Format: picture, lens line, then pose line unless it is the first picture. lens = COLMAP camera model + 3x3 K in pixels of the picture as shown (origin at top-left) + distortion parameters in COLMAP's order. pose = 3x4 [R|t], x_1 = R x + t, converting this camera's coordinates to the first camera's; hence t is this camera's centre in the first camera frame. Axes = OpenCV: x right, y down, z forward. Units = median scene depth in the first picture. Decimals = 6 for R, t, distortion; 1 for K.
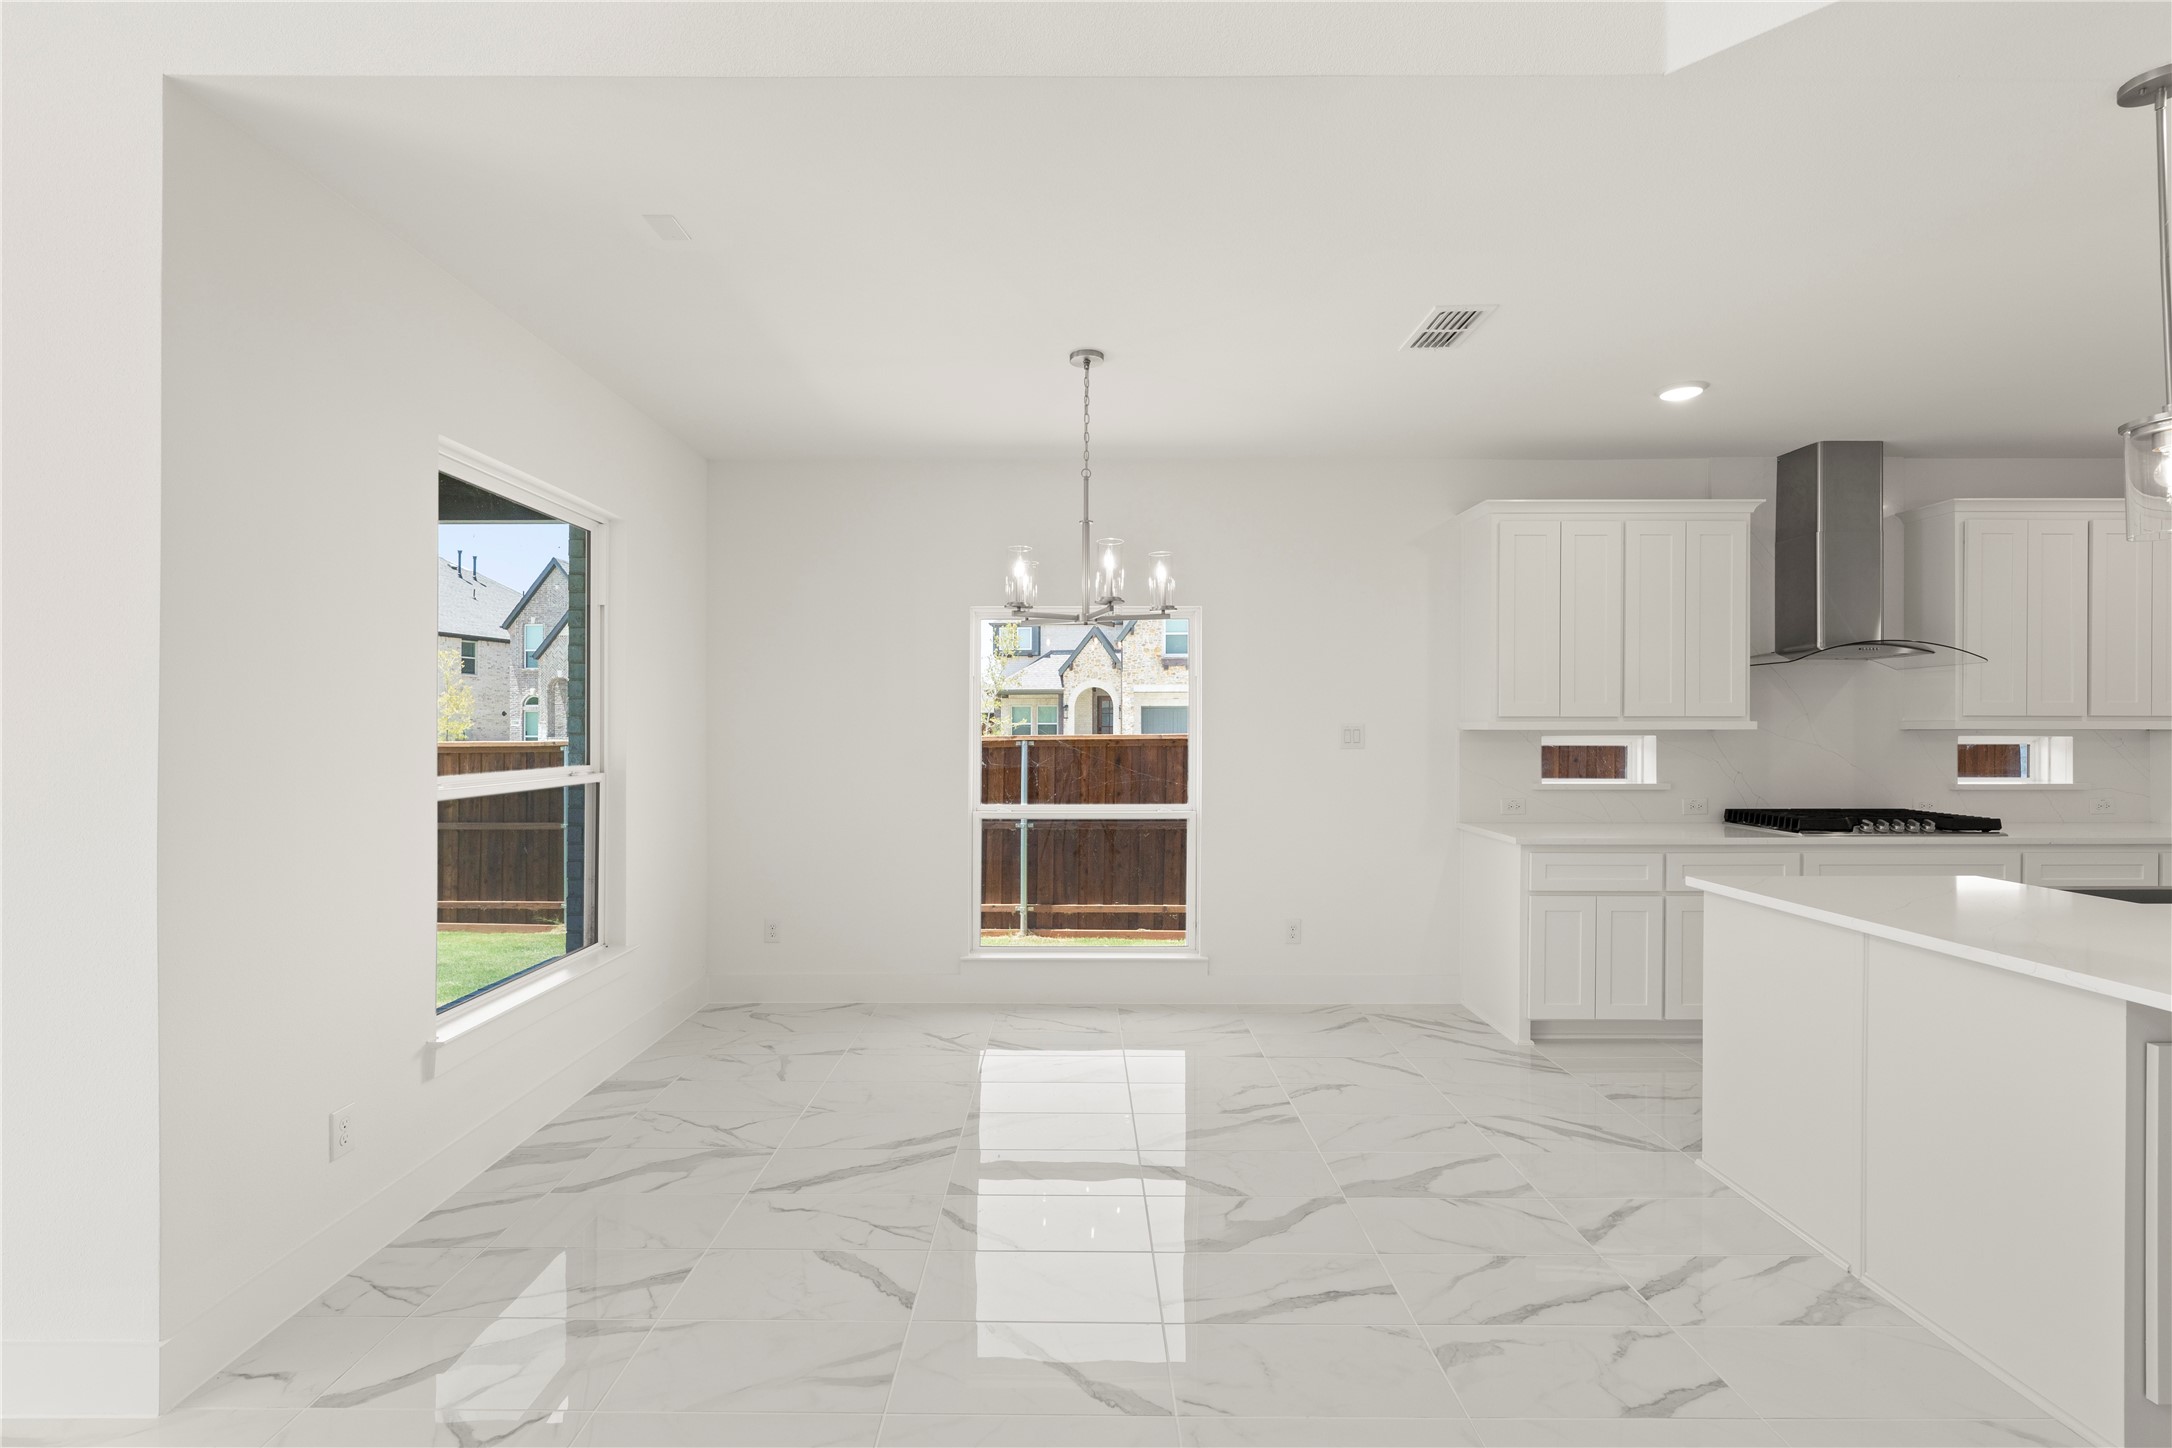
lens RADIAL K [[961.1, 0, 1081.3], [0, 961.1, 707.3], [0, 0, 1]] dist [-0.004798, 0.000091]
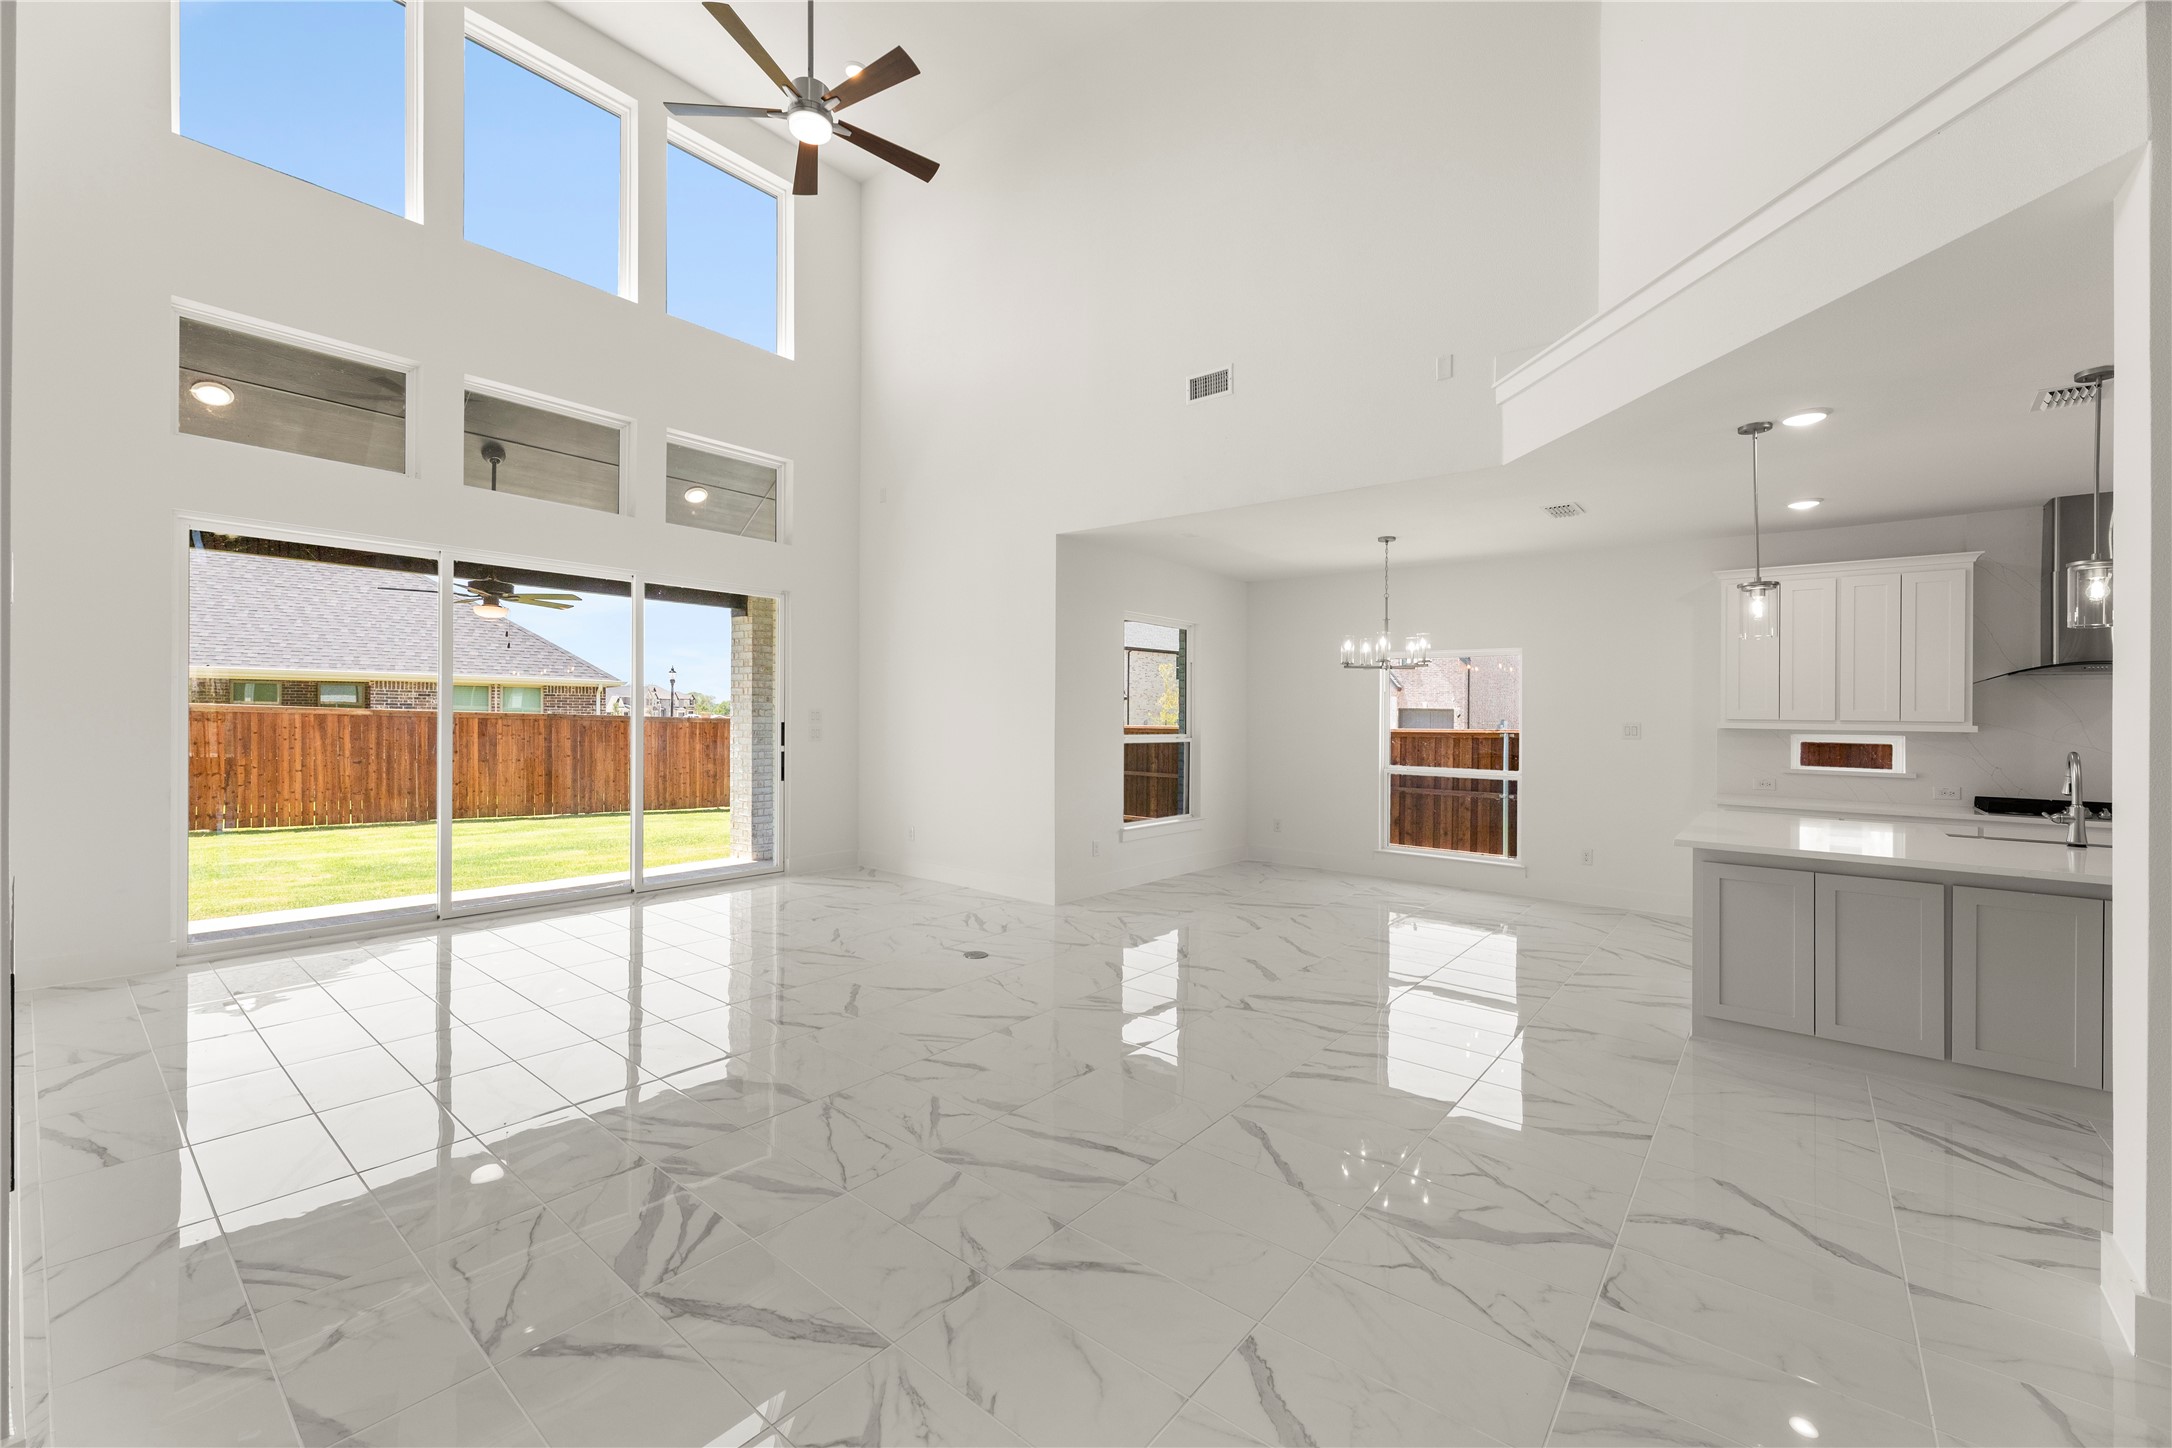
lens RADIAL K [[869.3, 0, 1084.3], [0, 869.3, 715.5], [0, 0, 1]] dist [0.002790, 0.000304]
pose [[0.774331, 0.011701, -0.632672, 0.519596], [-0.003138, 0.999888, 0.014653, -0.012624], [0.632773, -0.009361, 0.774281, -0.640141]]
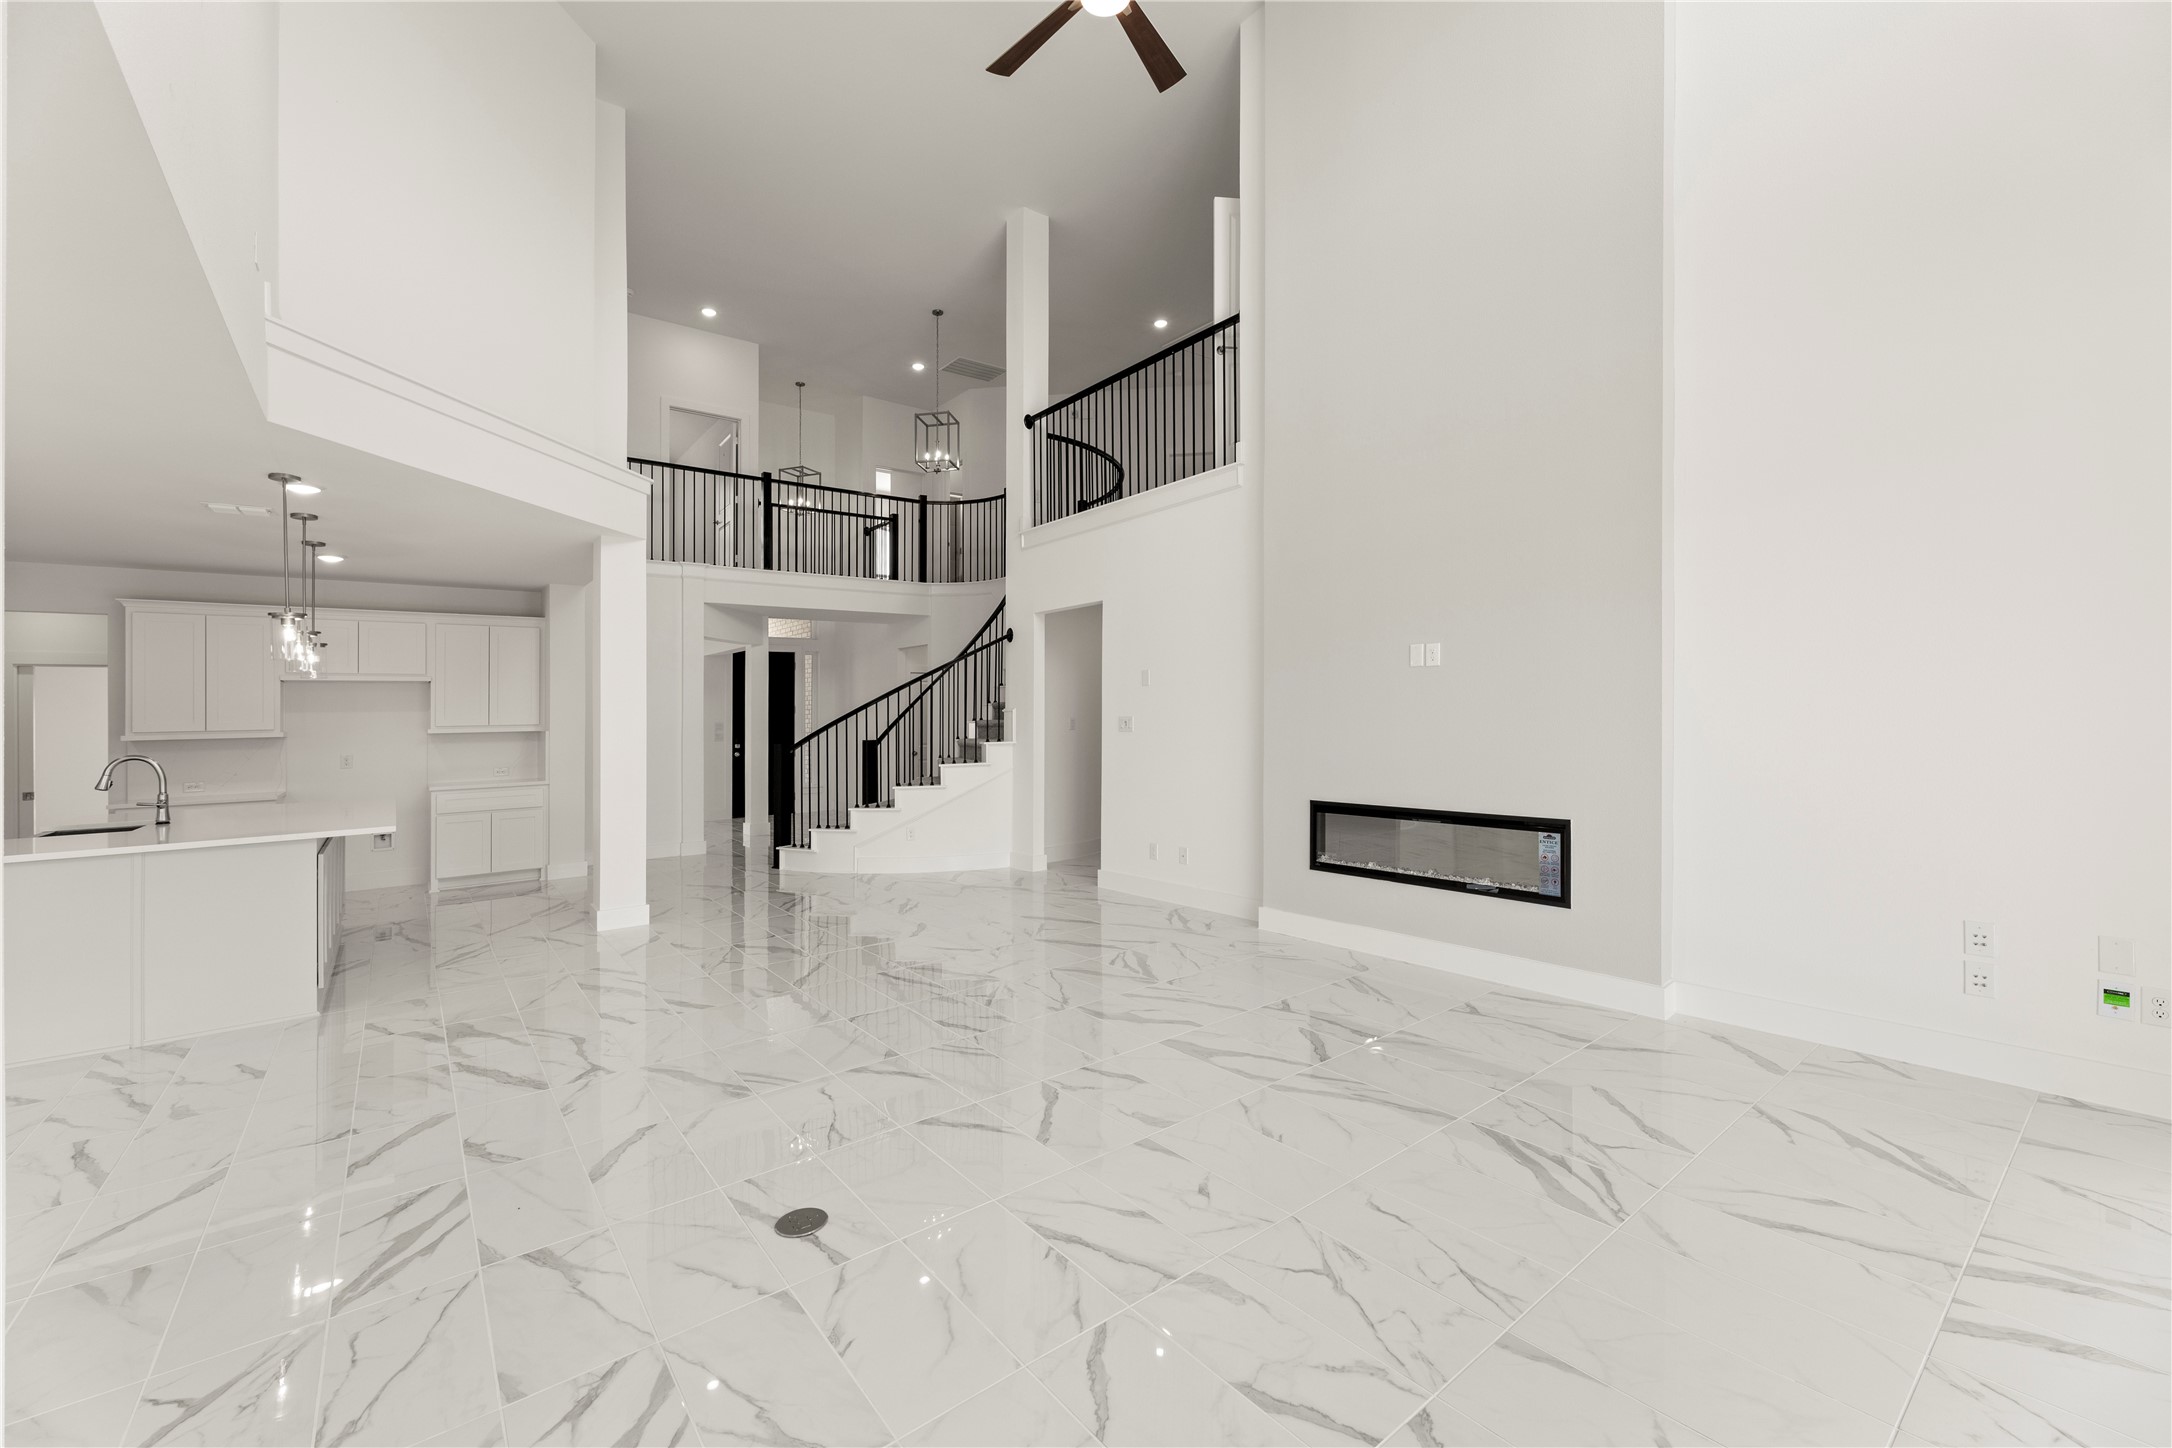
lens RADIAL K [[869.3, 0, 1078.8], [0, 869.3, 715.9], [0, 0, 1]] dist [0.002790, 0.000304]
pose [[-0.619833, 0.012331, 0.784637, -0.836178], [0.007932, 0.999924, -0.009448, 0.006435], [-0.784693, 0.000368, -0.619884, 0.343365]]
